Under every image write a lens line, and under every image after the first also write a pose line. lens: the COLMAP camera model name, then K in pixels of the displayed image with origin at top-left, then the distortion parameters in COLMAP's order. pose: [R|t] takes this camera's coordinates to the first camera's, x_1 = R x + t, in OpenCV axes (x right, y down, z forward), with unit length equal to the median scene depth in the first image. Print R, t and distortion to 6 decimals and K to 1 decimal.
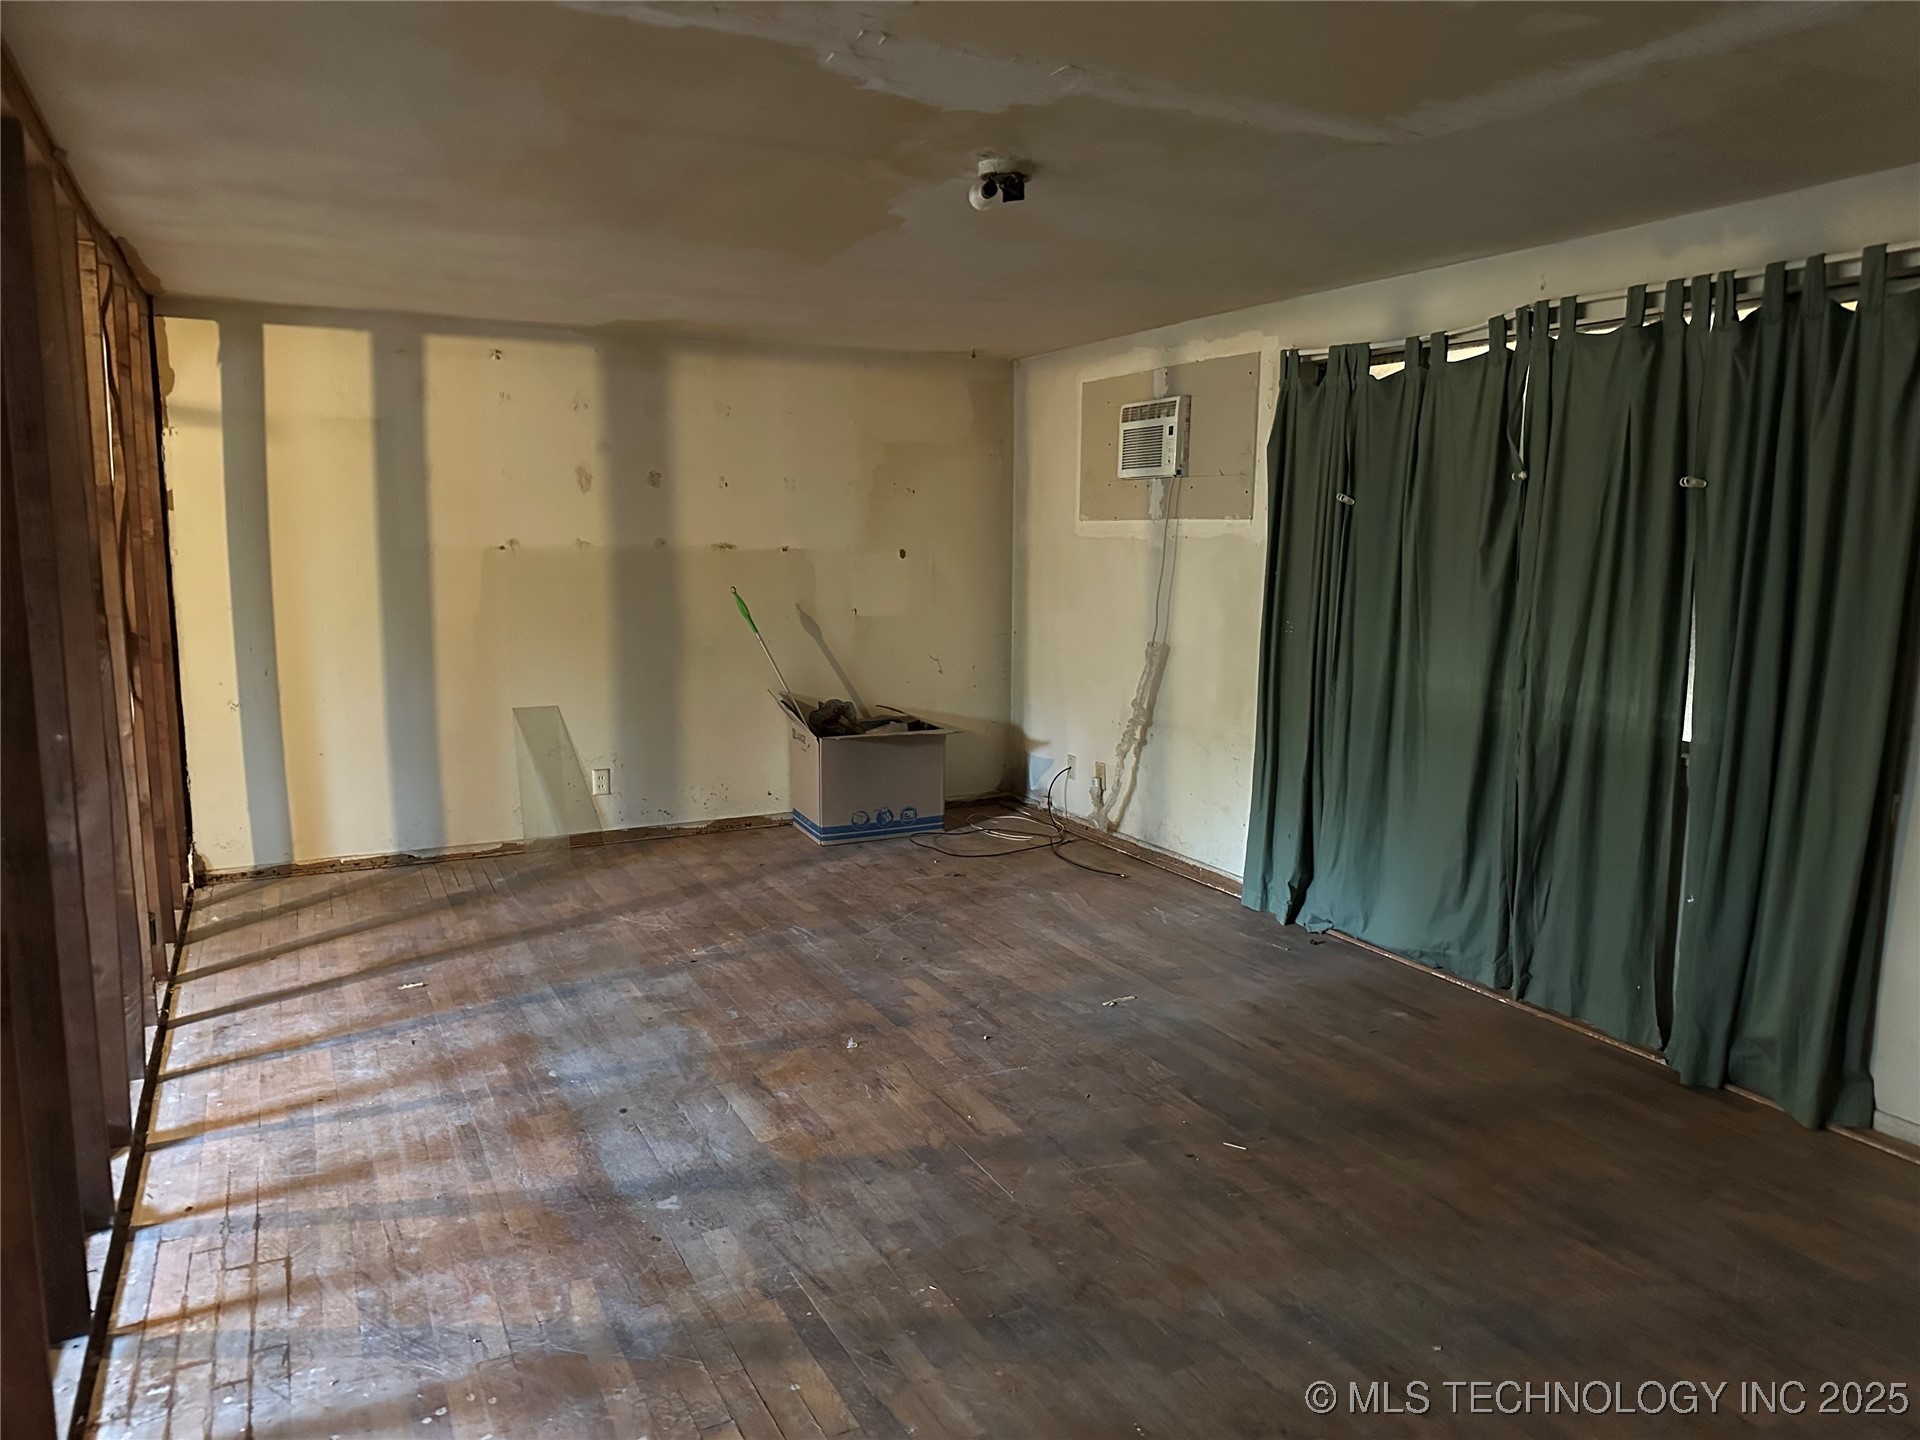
lens RADIAL K [[1323.8, 0, 960.0], [0, 1323.8, 720.0], [0, 0, 1]] dist [0.047712, -0.052589]
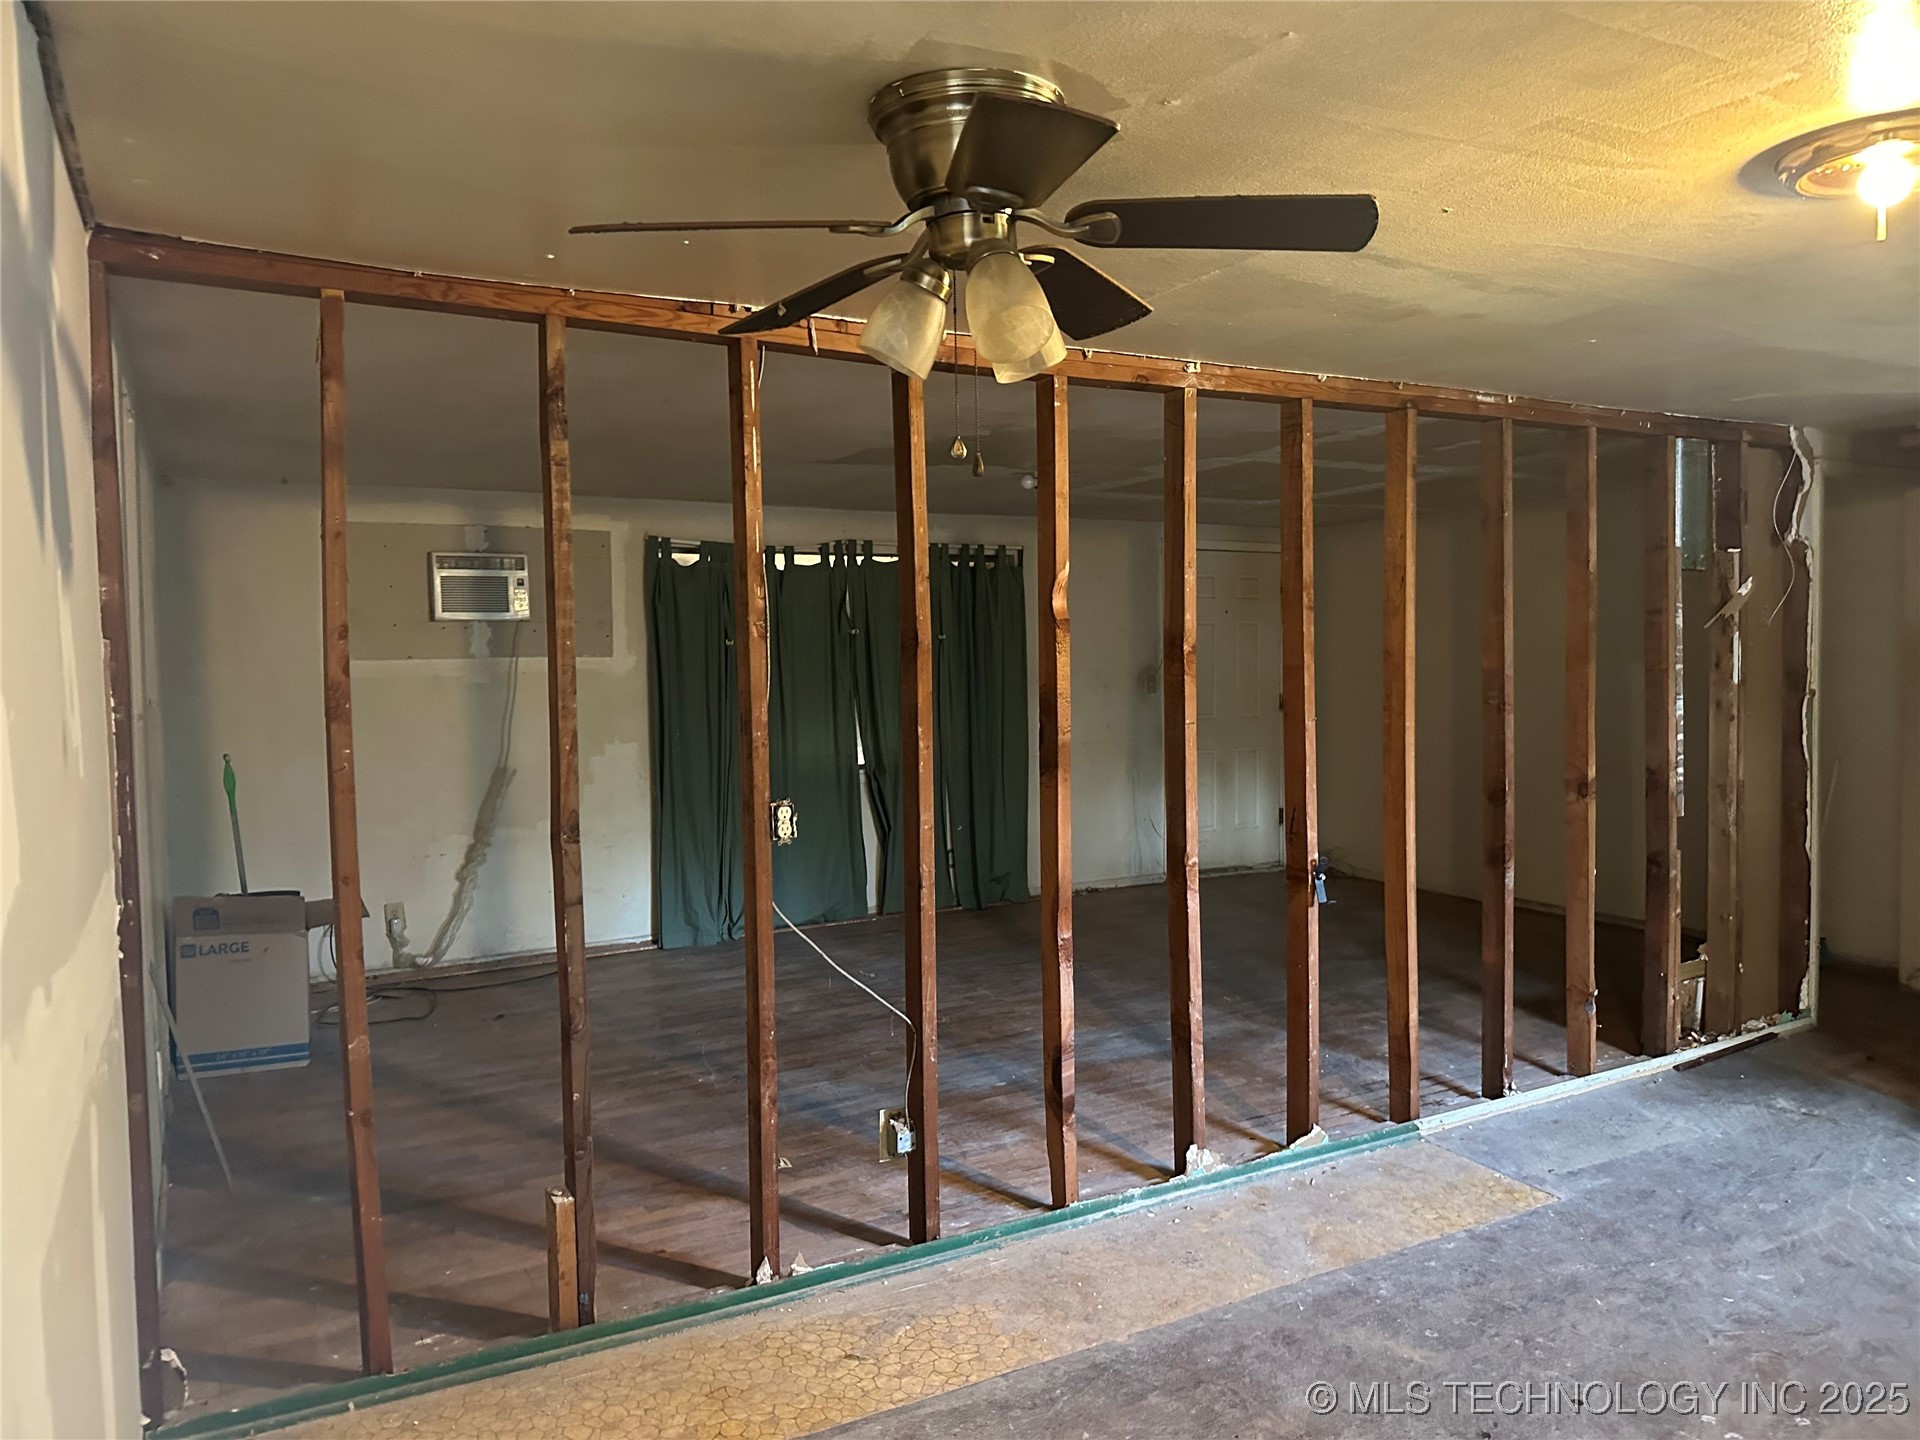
lens RADIAL K [[1323.8, 0, 960.0], [0, 1323.8, 720.0], [0, 0, 1]] dist [0.047712, -0.052589]
pose [[-0.038891, -0.046900, 0.998142, -1.317505], [0.165203, 0.984850, 0.052712, -0.125466], [-0.985493, 0.166946, -0.030554, 0.871692]]
